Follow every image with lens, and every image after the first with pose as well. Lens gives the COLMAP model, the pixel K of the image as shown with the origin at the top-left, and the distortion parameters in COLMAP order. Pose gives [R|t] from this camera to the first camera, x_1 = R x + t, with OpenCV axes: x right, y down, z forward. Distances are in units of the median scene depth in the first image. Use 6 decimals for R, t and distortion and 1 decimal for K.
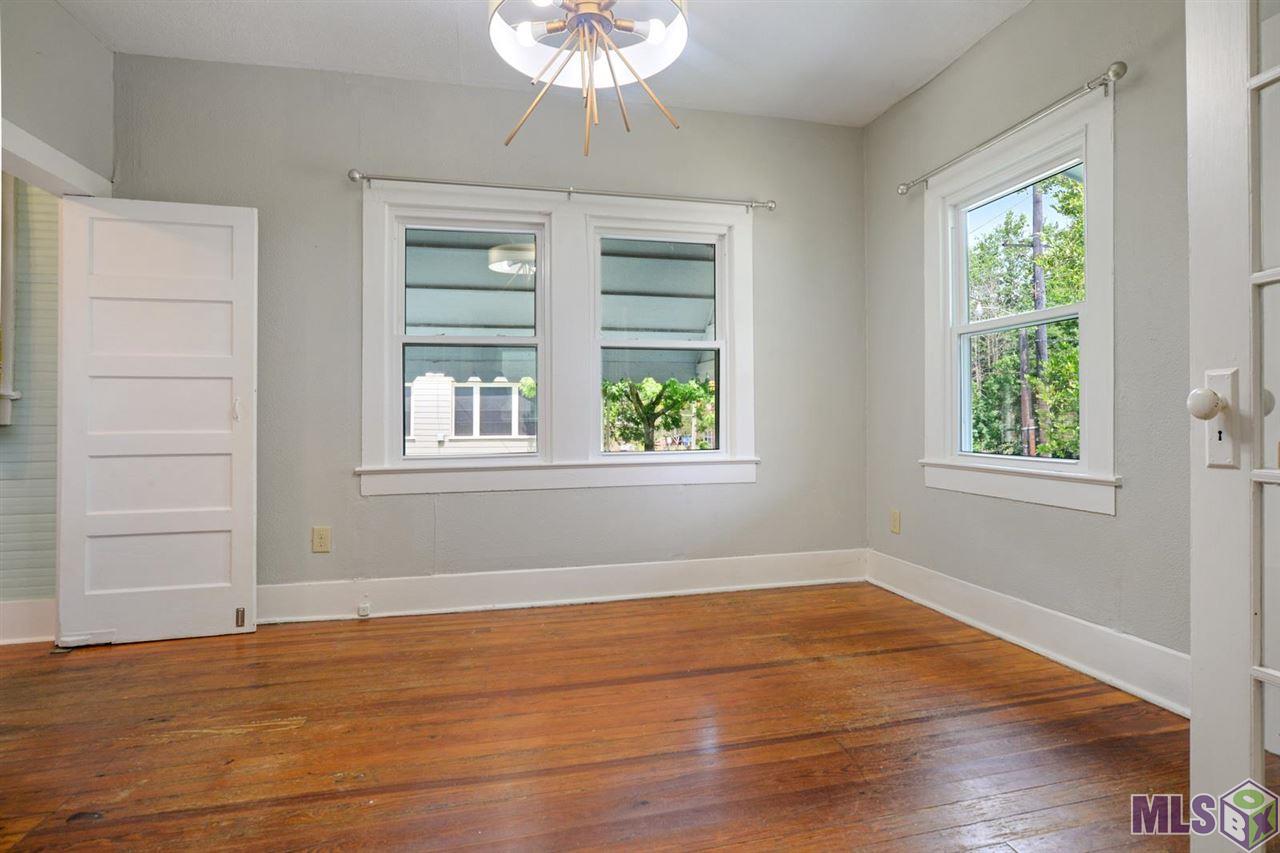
lens RADIAL K [[646.7, 0, 640.0], [0, 646.7, 426.5], [0, 0, 1]] dist [-0.033768, -0.000063]
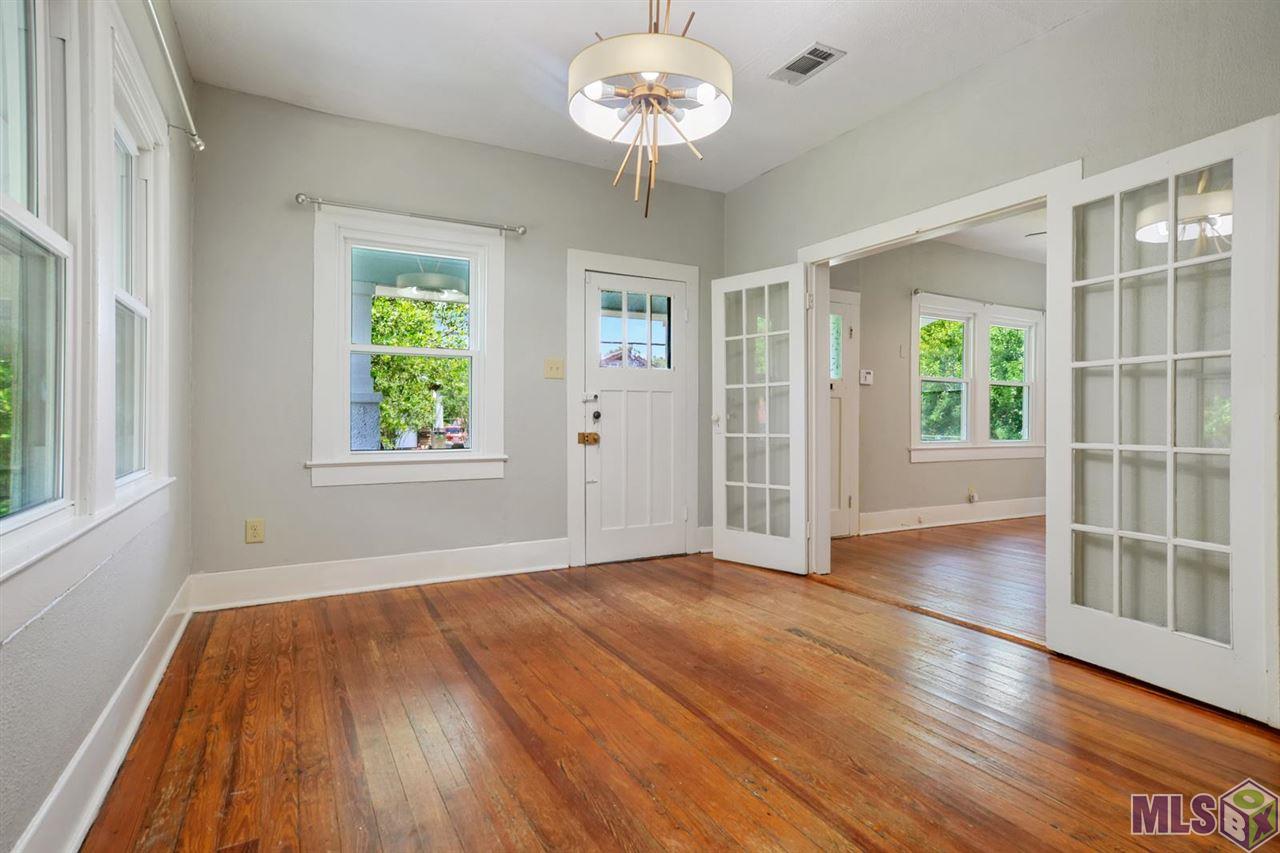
lens RADIAL K [[649.2, 0, 633.4], [0, 649.2, 415.7], [0, 0, 1]] dist [-0.001185, -0.000213]
pose [[-0.261517, 0.006938, 0.965174, -1.040953], [0.006979, 0.999962, -0.005297, -0.018952], [-0.965174, 0.005350, -0.261555, 1.079387]]
